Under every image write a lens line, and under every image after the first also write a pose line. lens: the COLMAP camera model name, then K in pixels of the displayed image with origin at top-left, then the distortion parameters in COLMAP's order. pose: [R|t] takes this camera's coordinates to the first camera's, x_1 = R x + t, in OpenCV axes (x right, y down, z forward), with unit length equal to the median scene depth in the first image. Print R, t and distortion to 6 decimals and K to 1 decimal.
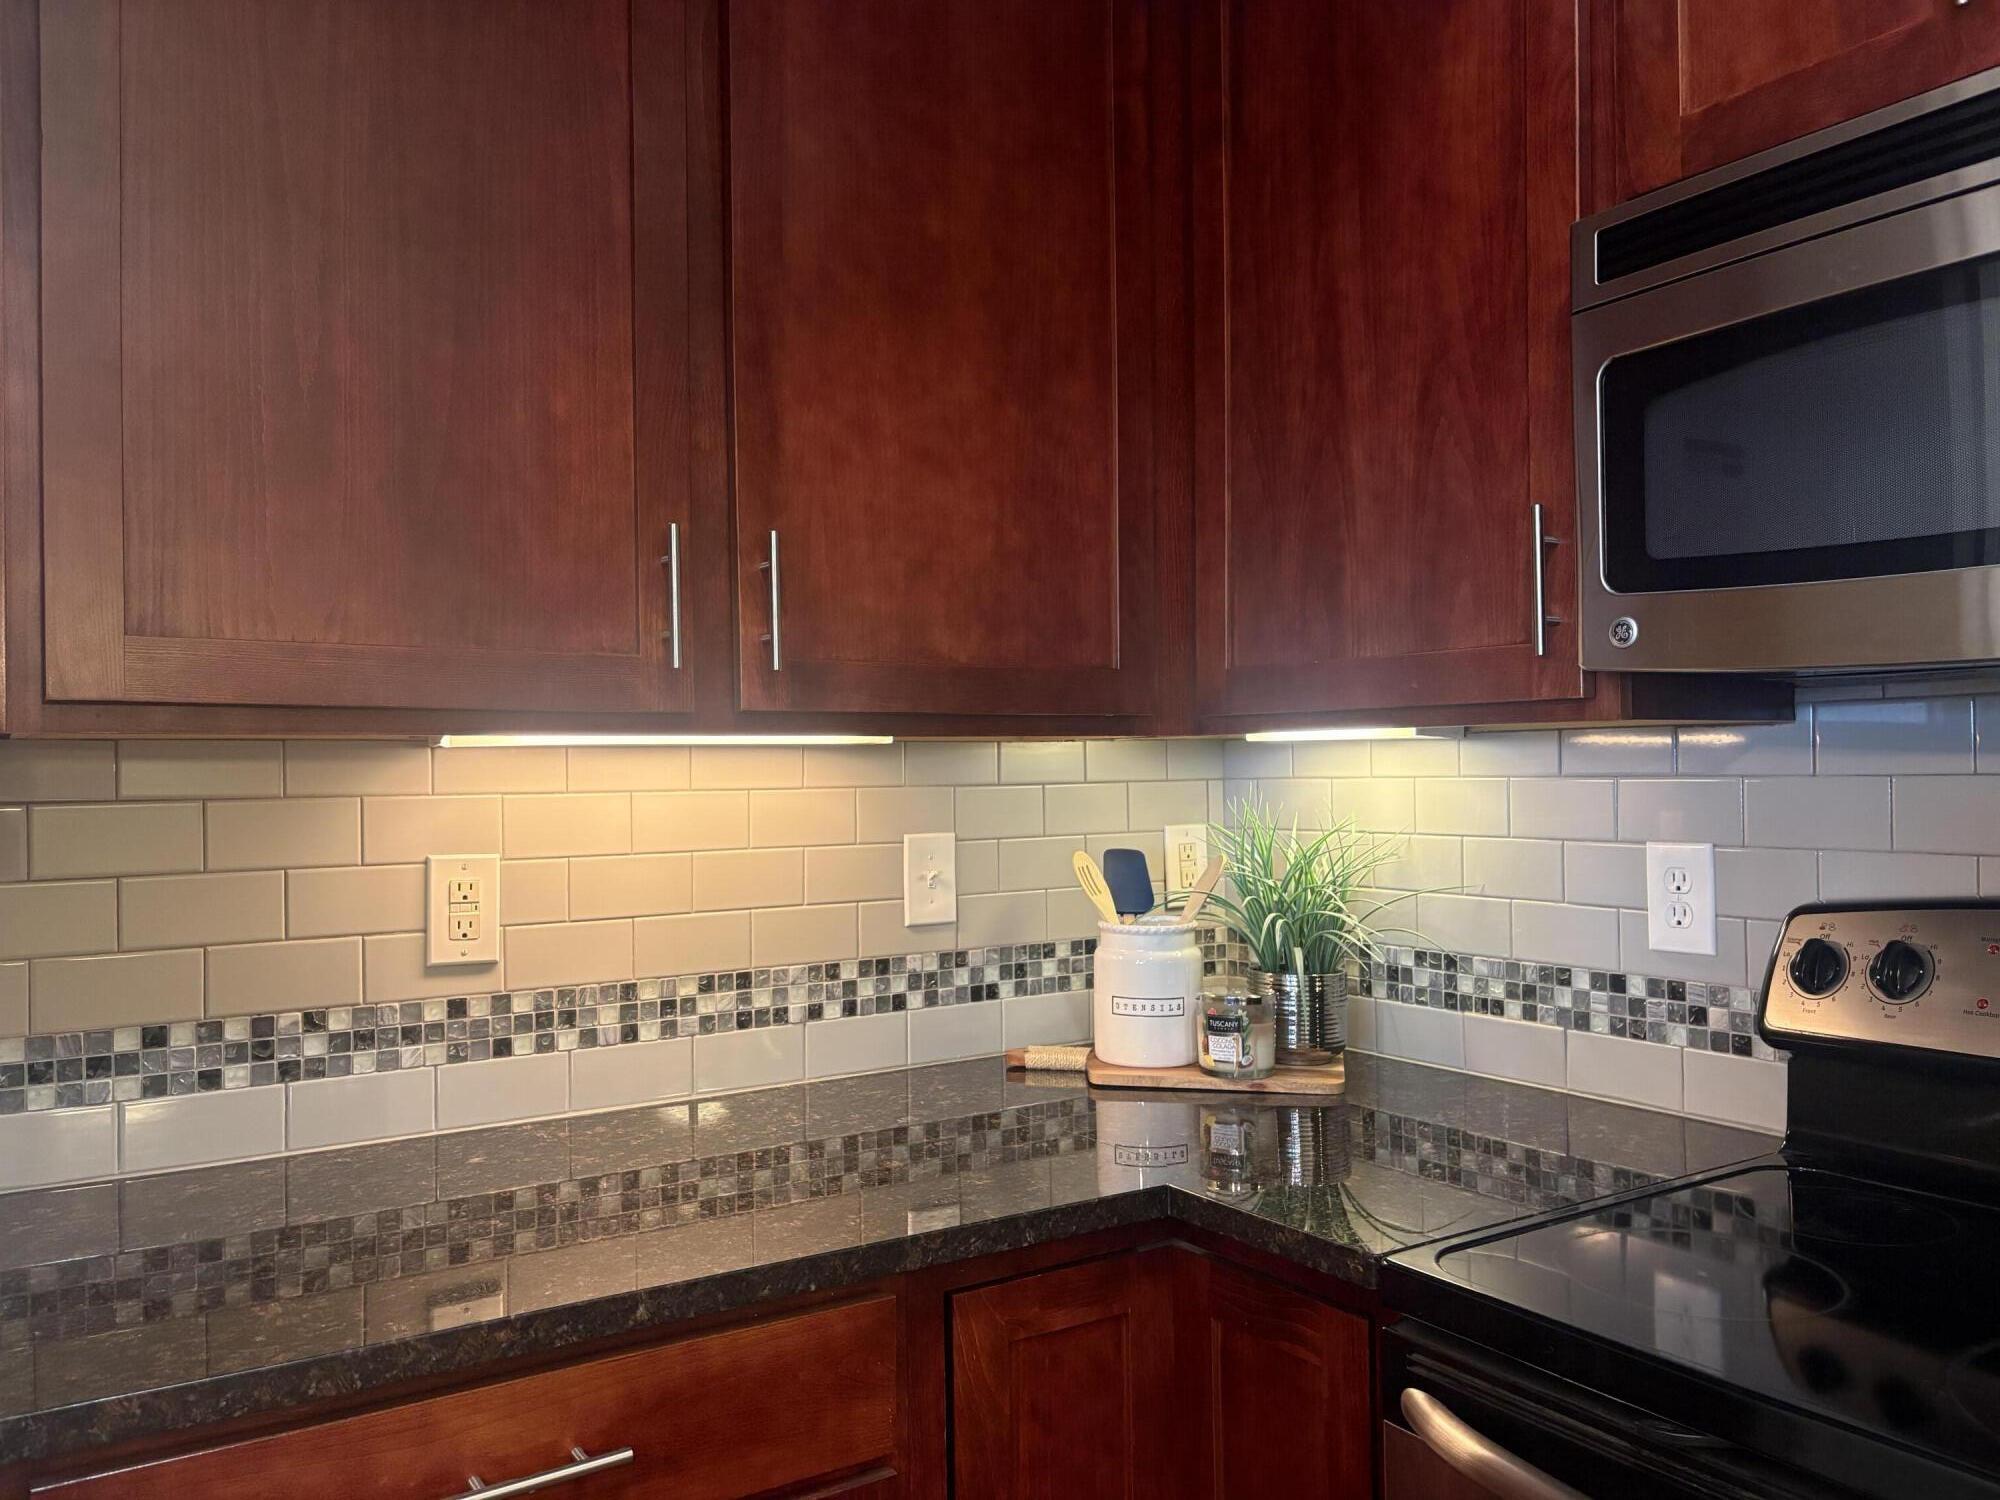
lens RADIAL K [[1515.1, 0, 1000.0], [0, 1515.1, 750.0], [0, 0, 1]] dist [0.060190, -0.064778]
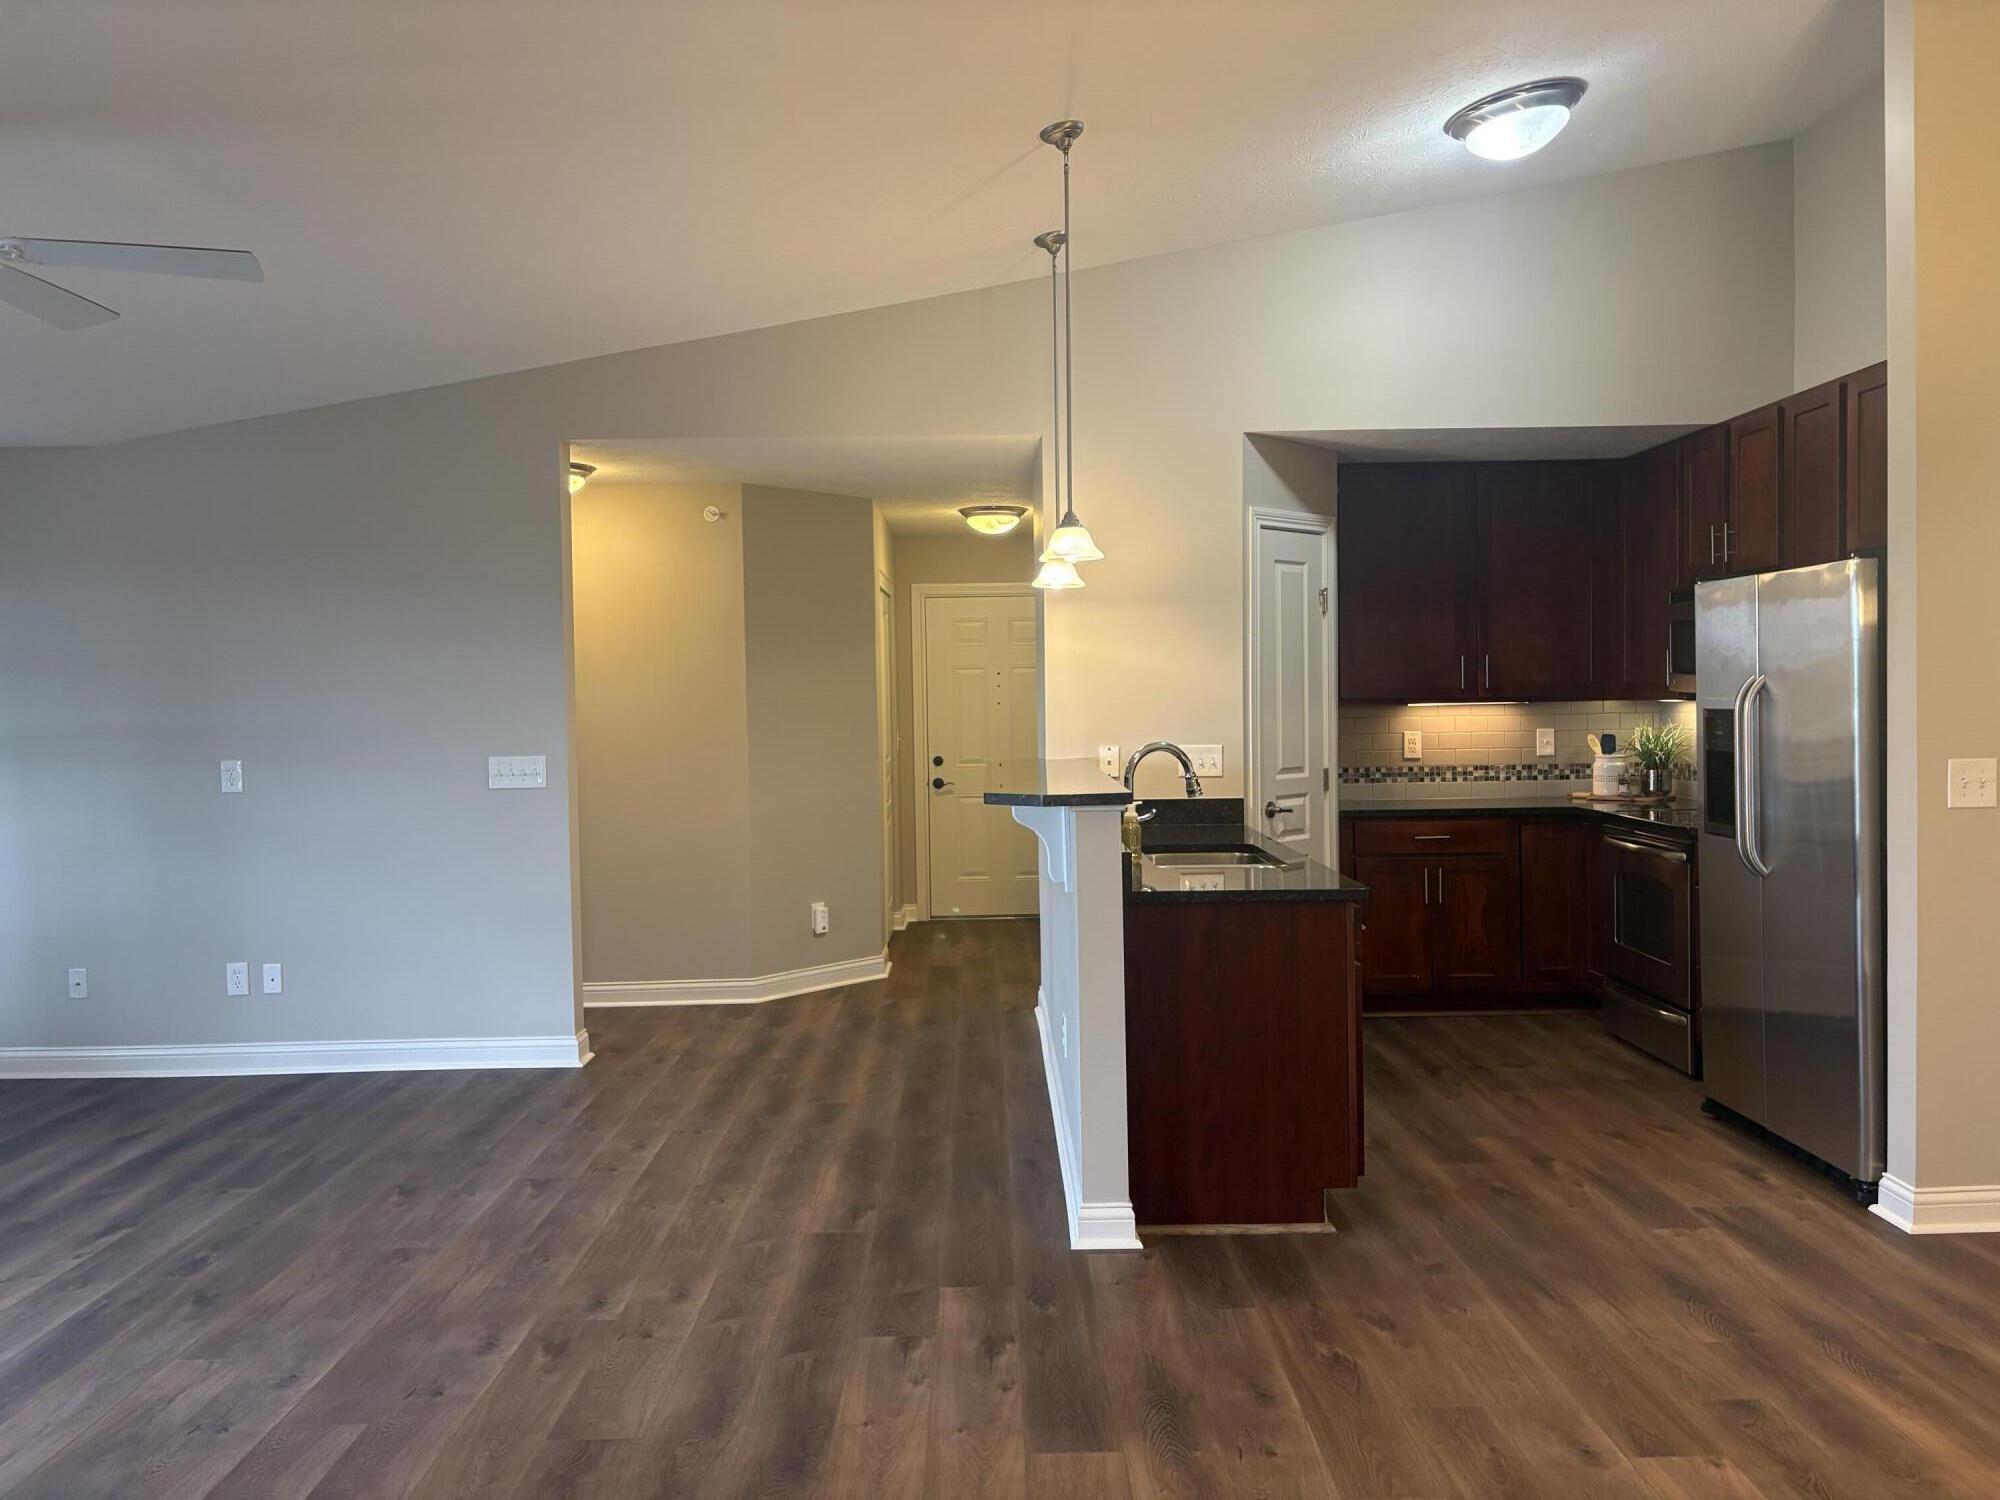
lens RADIAL K [[1515.1, 0, 1000.0], [0, 1515.1, 750.0], [0, 0, 1]] dist [0.060190, -0.064778]
pose [[0.846362, 0.017737, -0.532313, 0.821288], [0.009051, 0.998822, 0.047673, -0.079361], [0.532531, -0.045167, 0.845204, -2.822224]]
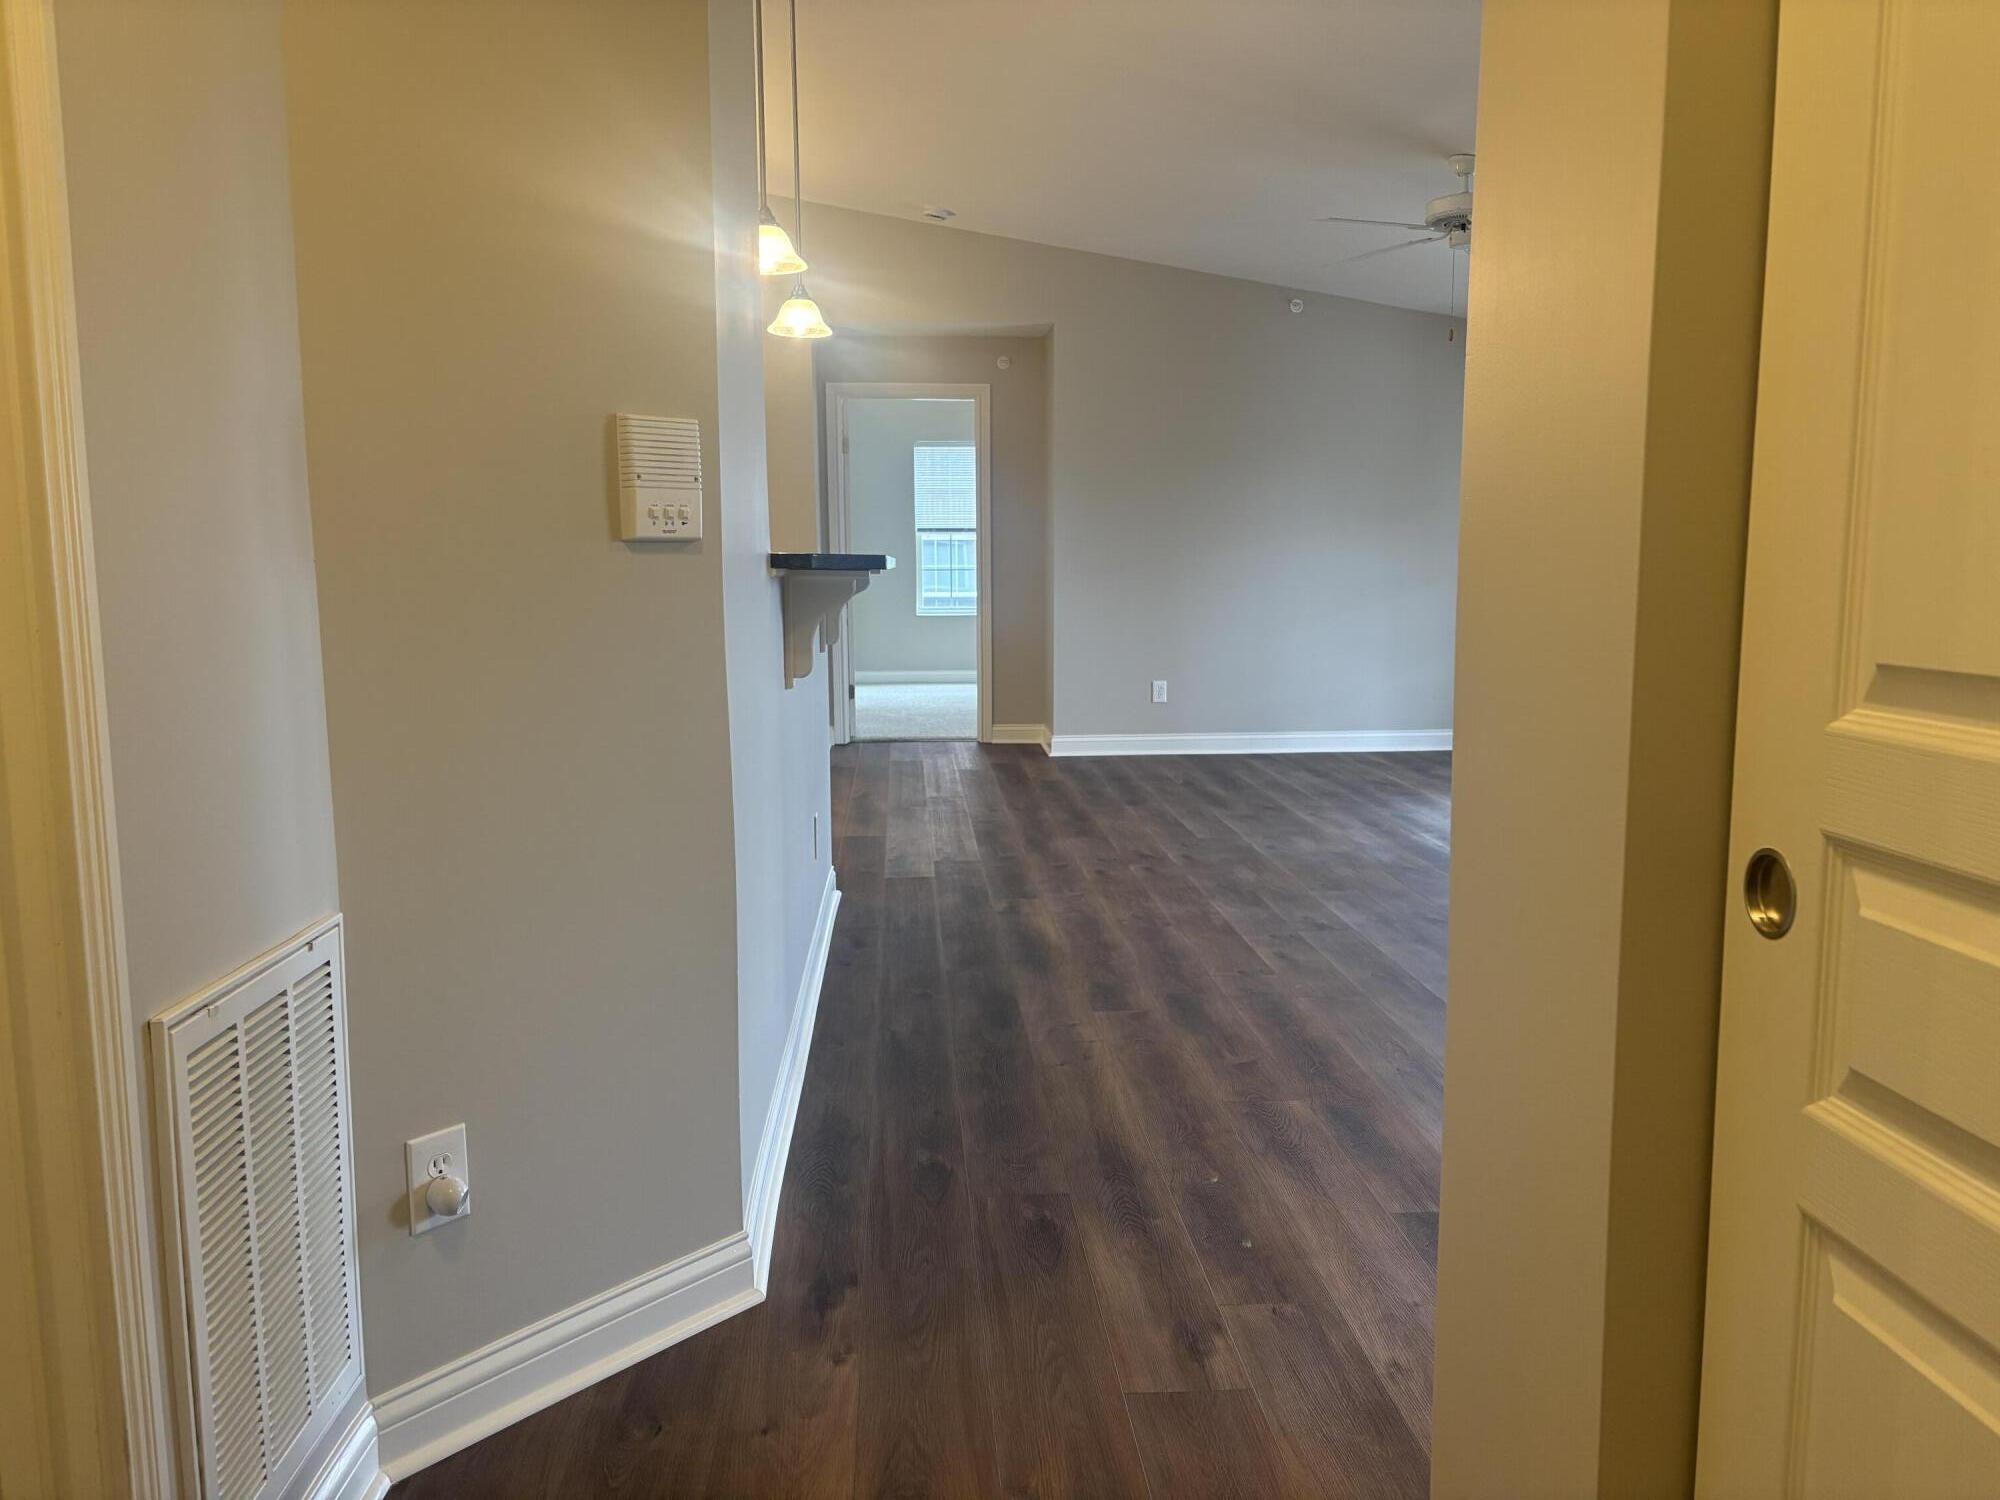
lens RADIAL K [[1515.1, 0, 1000.0], [0, 1515.1, 750.0], [0, 0, 1]] dist [0.060190, -0.064778]
pose [[-0.874093, -0.046533, 0.483524, -1.819862], [0.012728, 0.992865, 0.118560, 0.109247], [-0.485591, 0.109786, -0.867265, 1.258305]]
